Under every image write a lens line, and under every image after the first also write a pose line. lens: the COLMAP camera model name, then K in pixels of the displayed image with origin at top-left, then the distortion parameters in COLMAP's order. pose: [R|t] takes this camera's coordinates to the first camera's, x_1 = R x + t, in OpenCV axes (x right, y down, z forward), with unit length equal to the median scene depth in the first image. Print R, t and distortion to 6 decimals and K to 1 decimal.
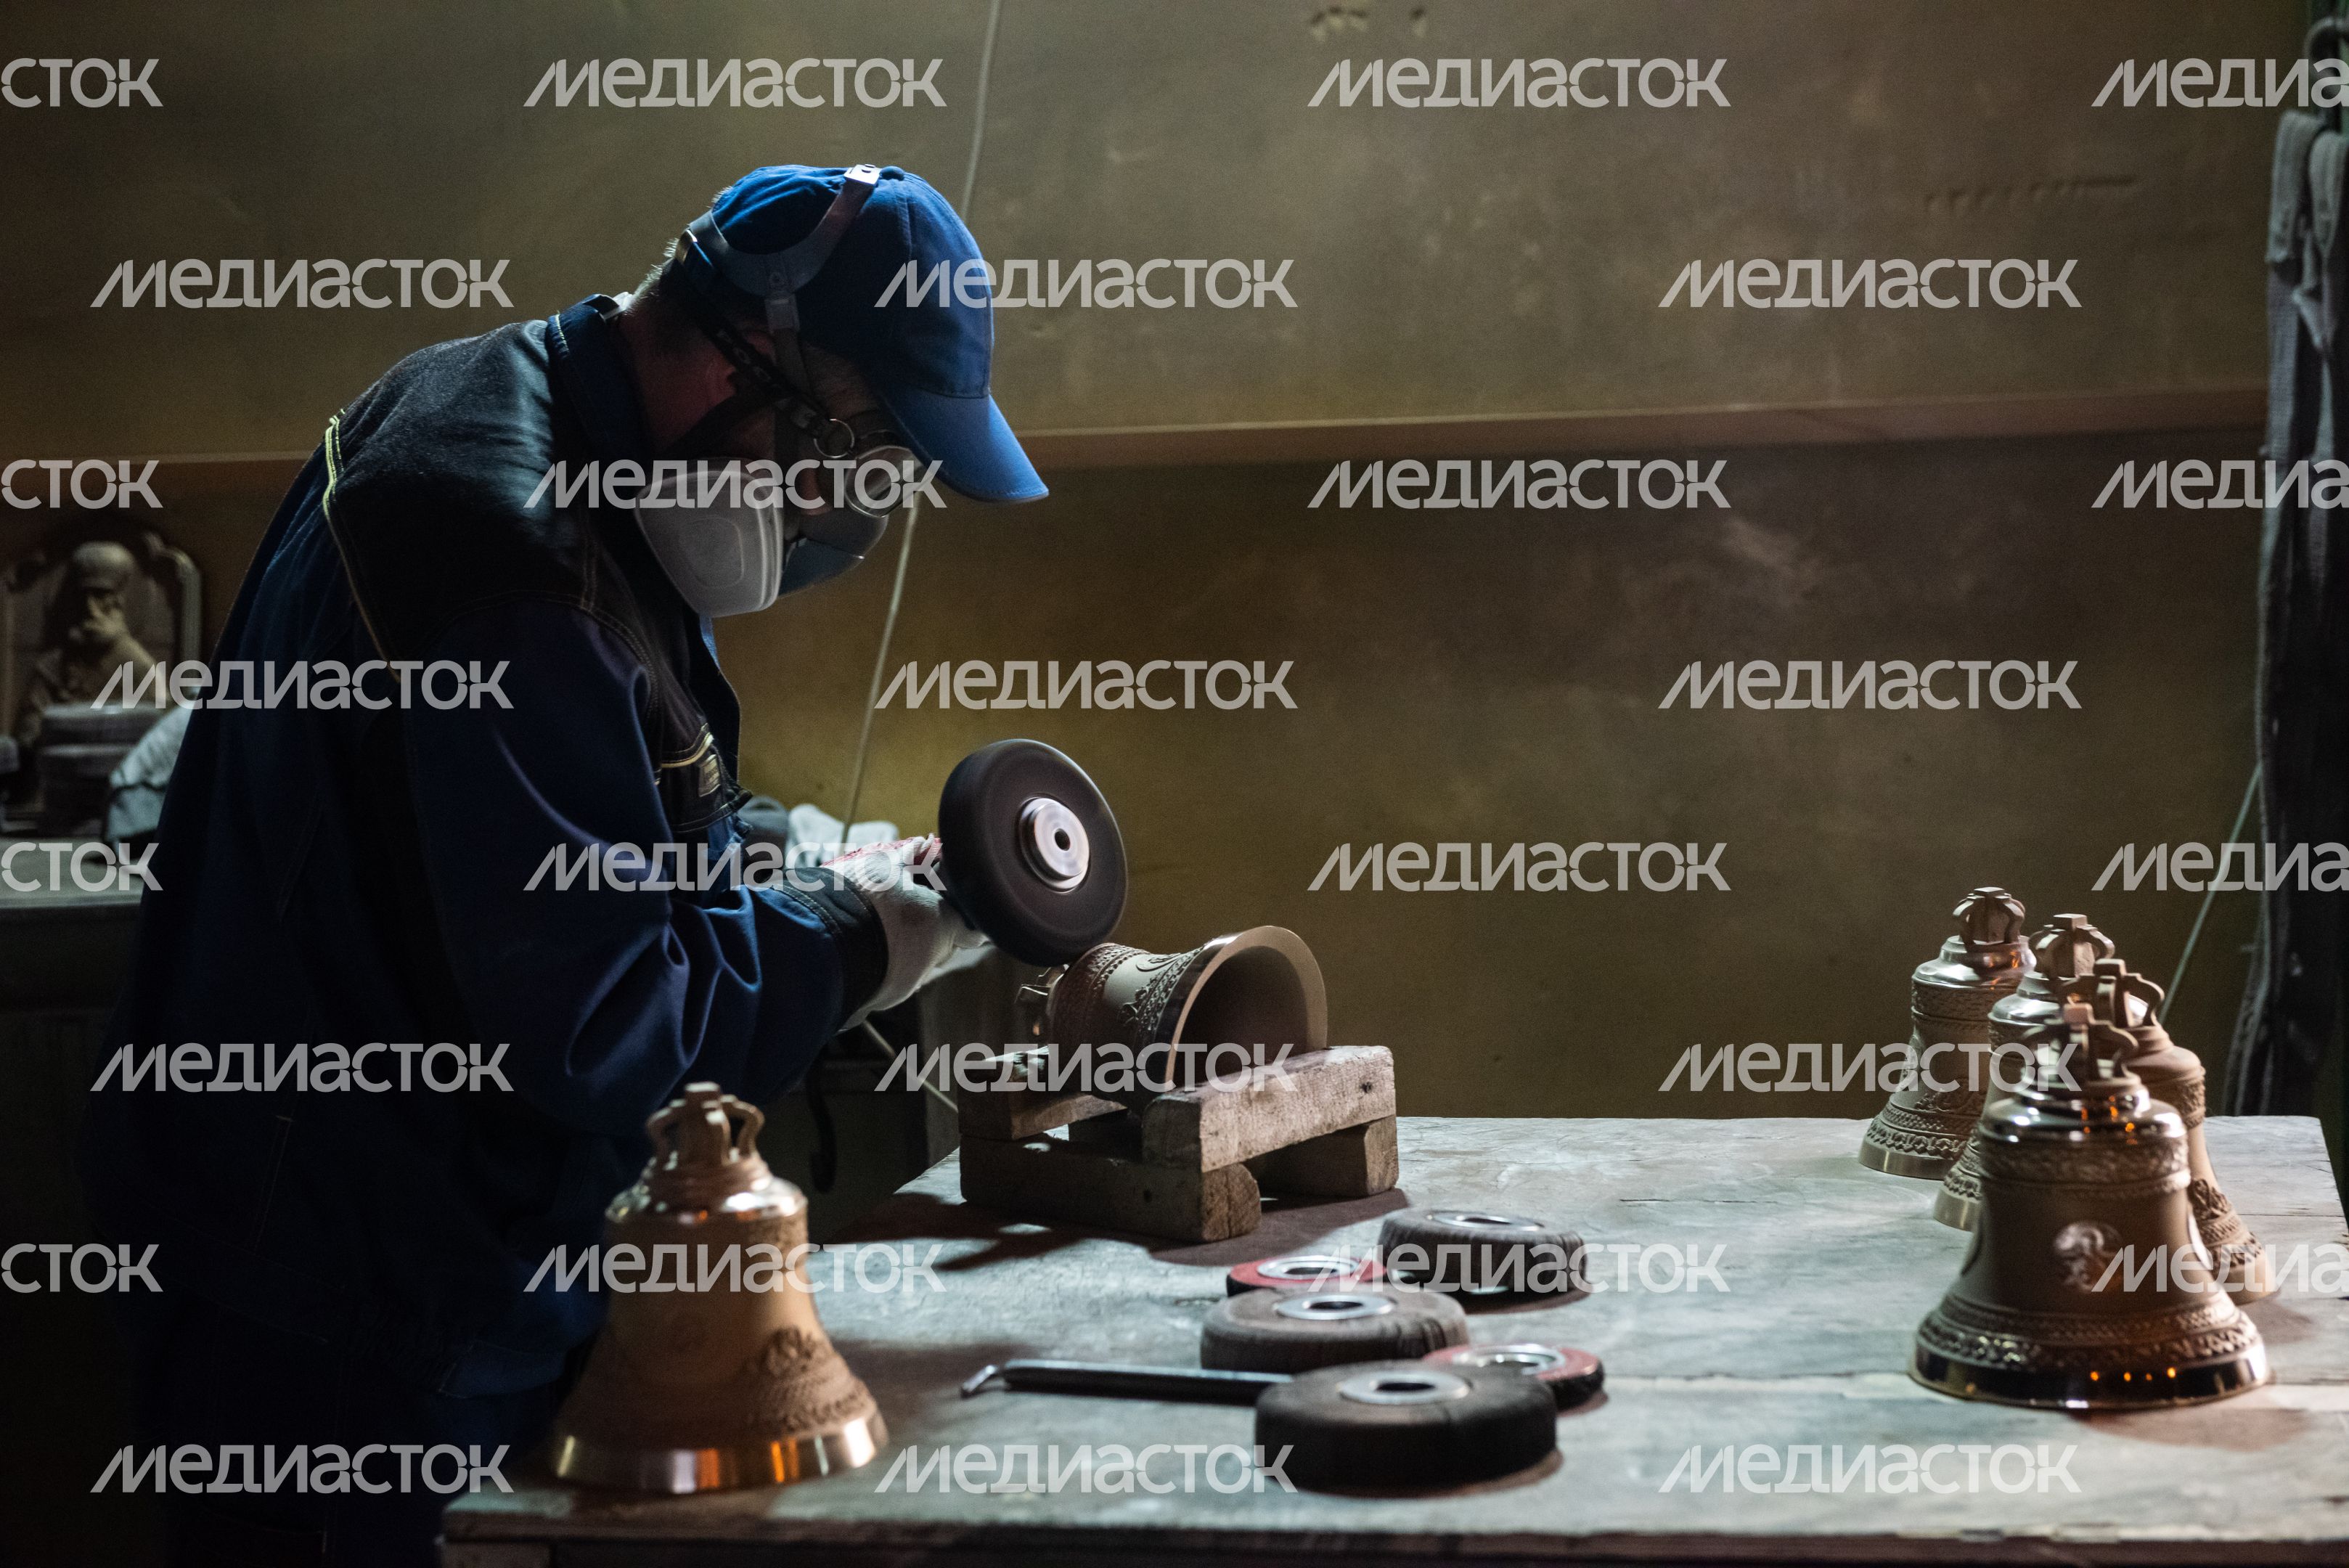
lens RADIAL K [[4626.1, 0, 1173.6], [0, 4626.1, 794.7], [0, 0, 1]] dist [-0.052335, 0.000000]
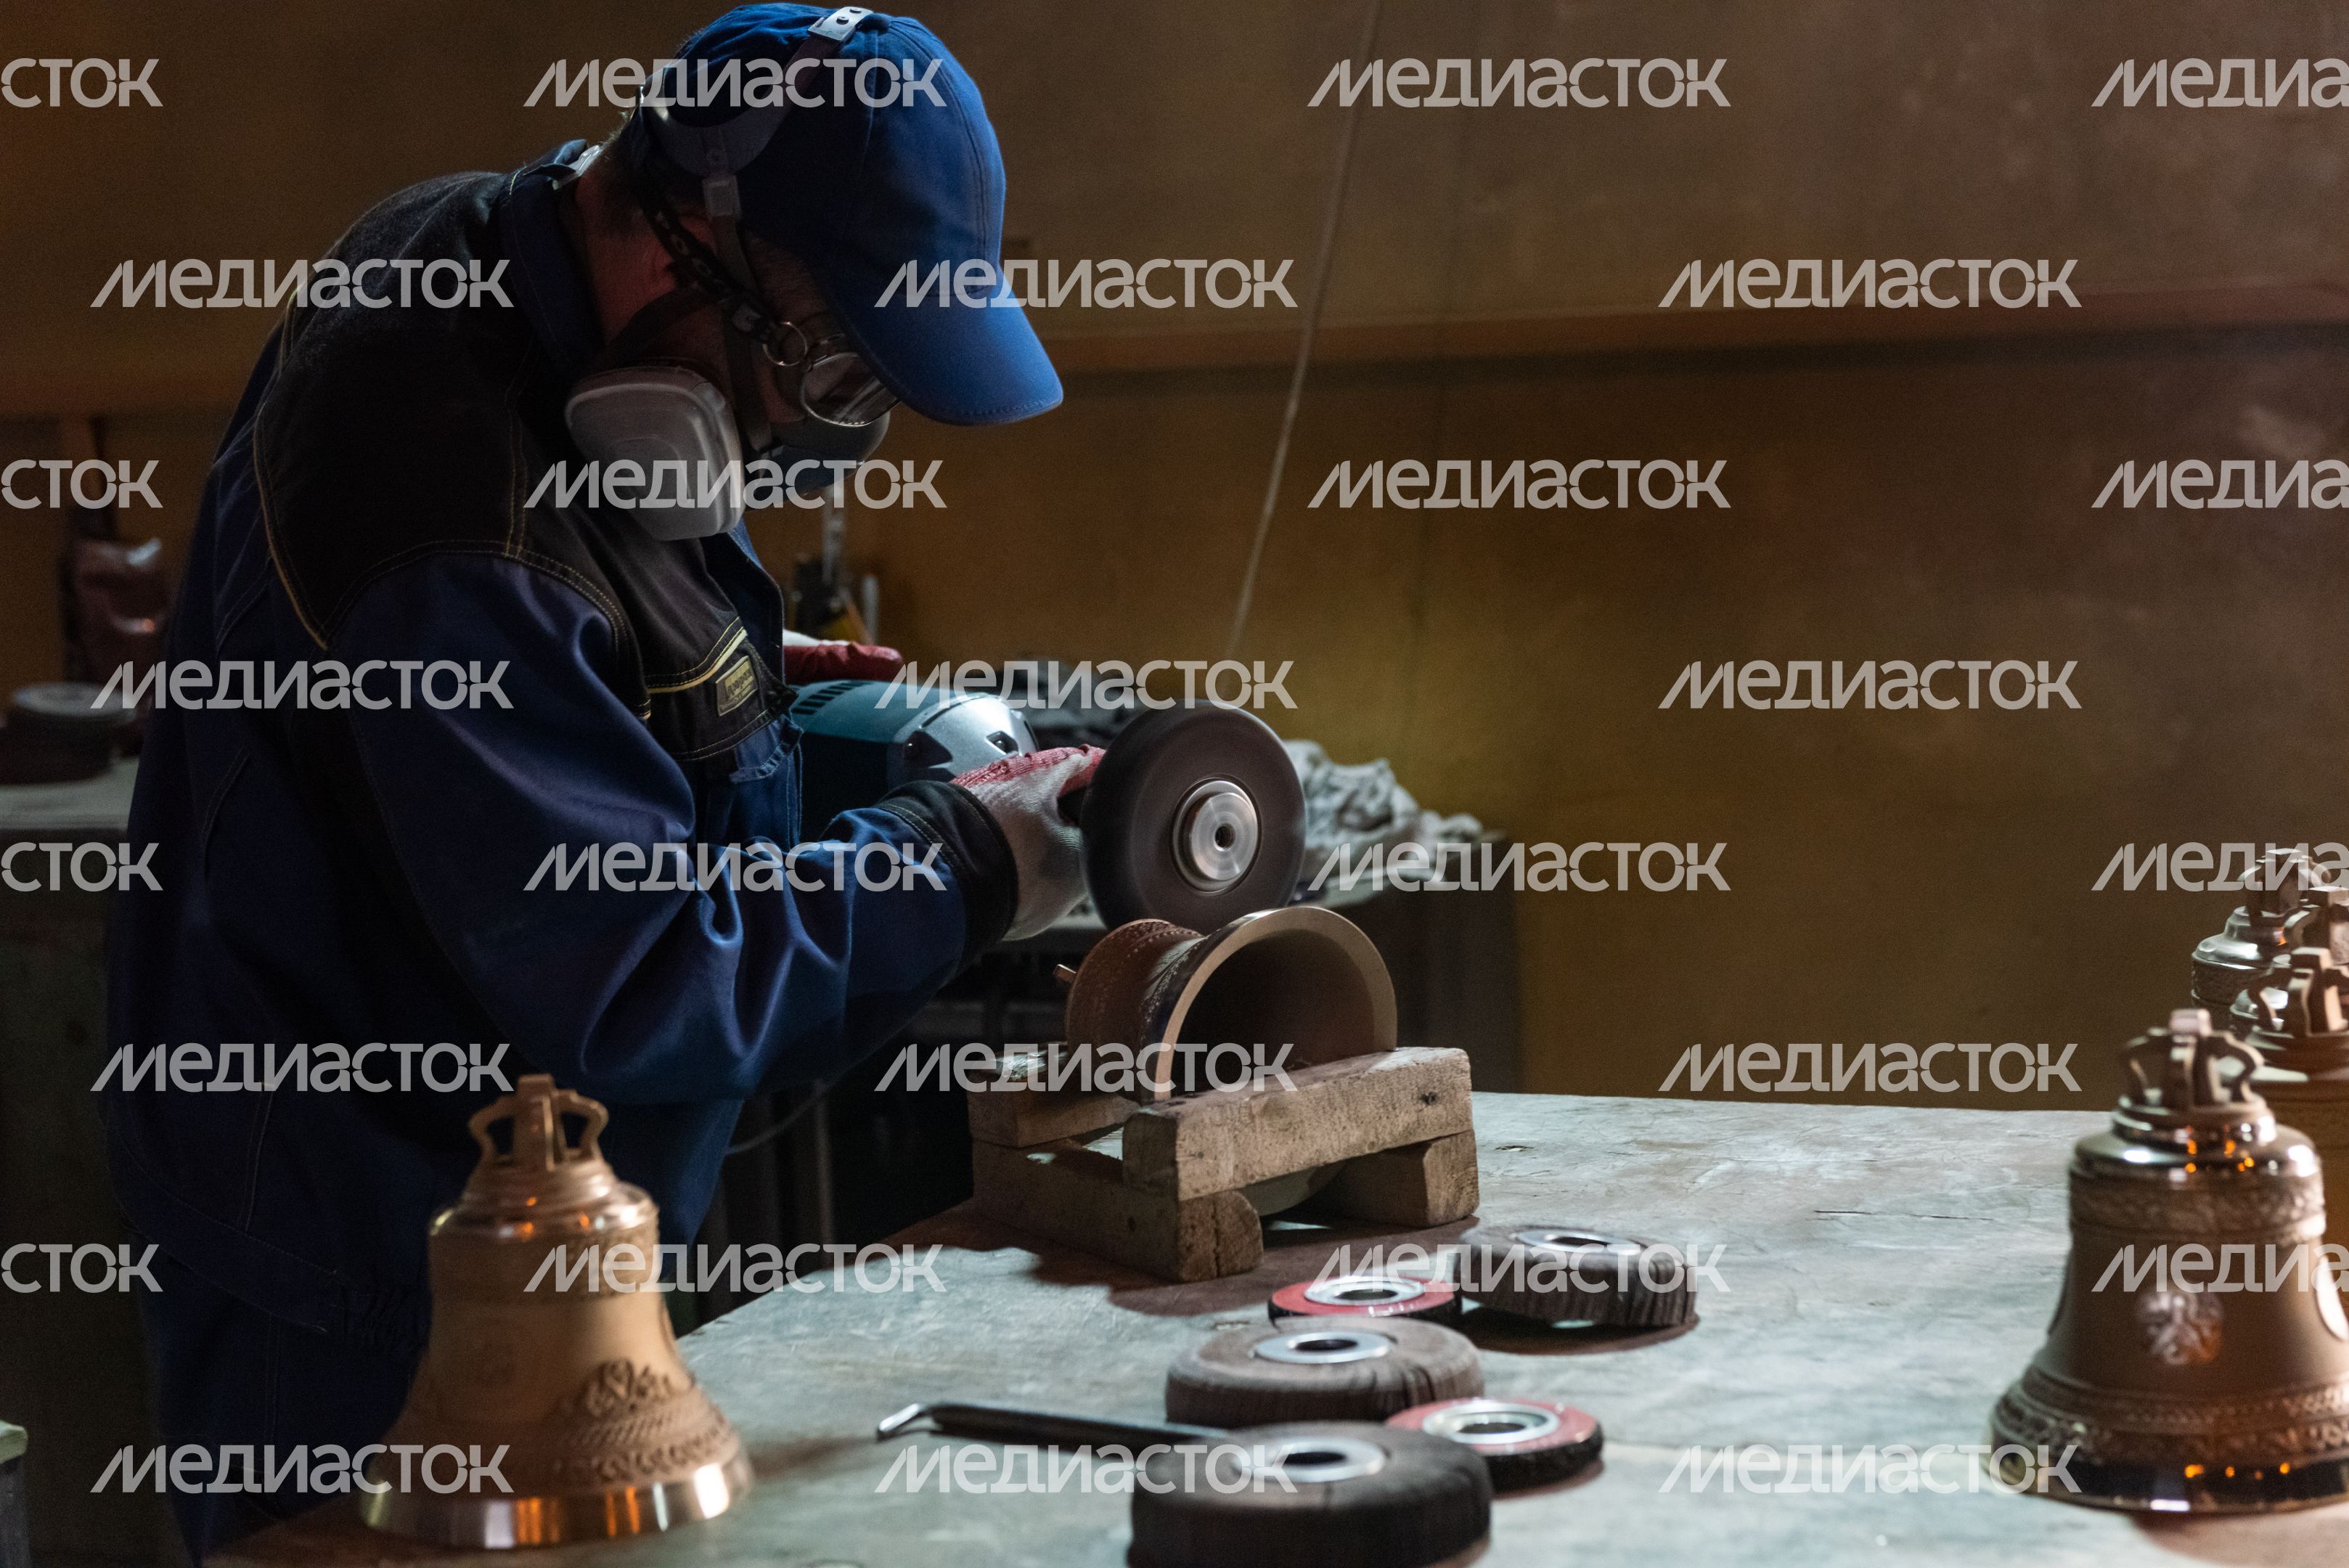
lens RADIAL K [[4626.1, 0, 1179.0], [0, 4626.1, 772.0], [0, 0, 1]] dist [-0.052335, 0.000000]
pose [[0.976690, 0.007097, -0.214538, 0.197314], [-0.002650, 0.999776, 0.021008, -0.013779], [0.214639, -0.019950, 0.976490, 0.165854]]
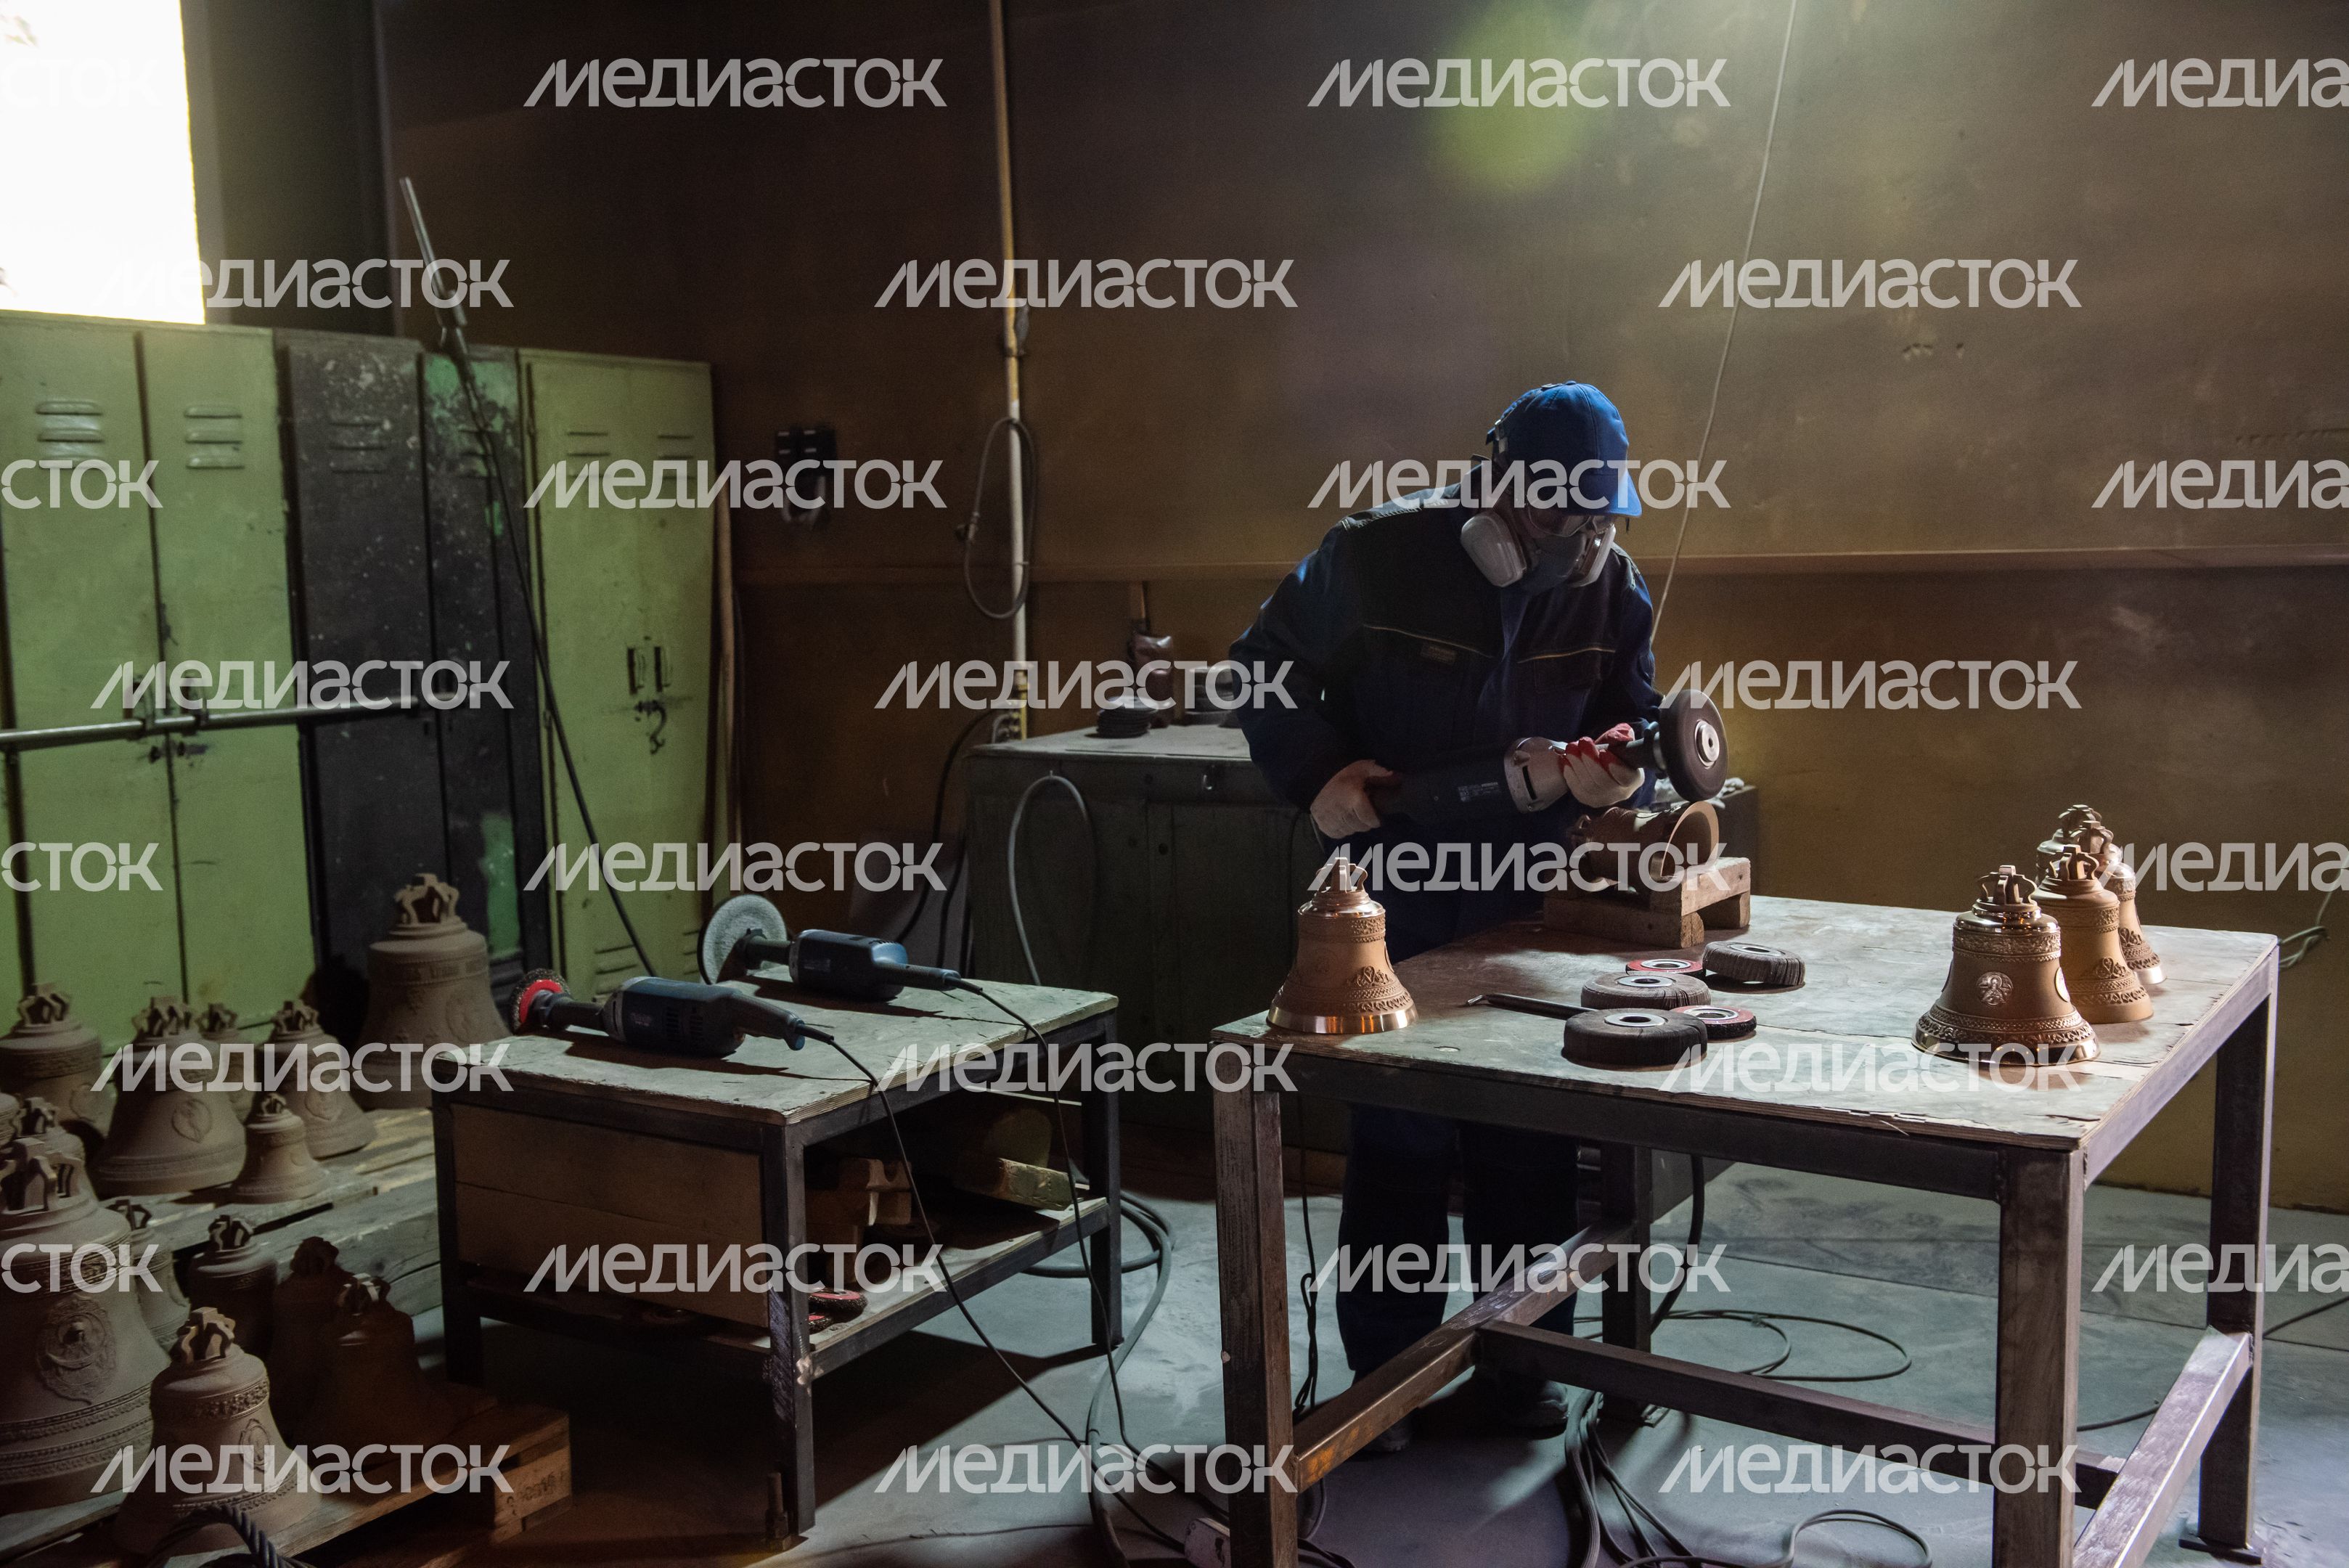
lens RADIAL K [[2294.5, 0, 1163.8], [0, 2294.5, 783.8], [0, 0, 1]] dist [0.010256, 0.000000]
pose [[0.914731, 0.055925, -0.400174, 0.259940], [-0.042396, 0.998193, 0.042587, -0.017688], [0.401833, -0.021990, 0.915449, -0.069895]]
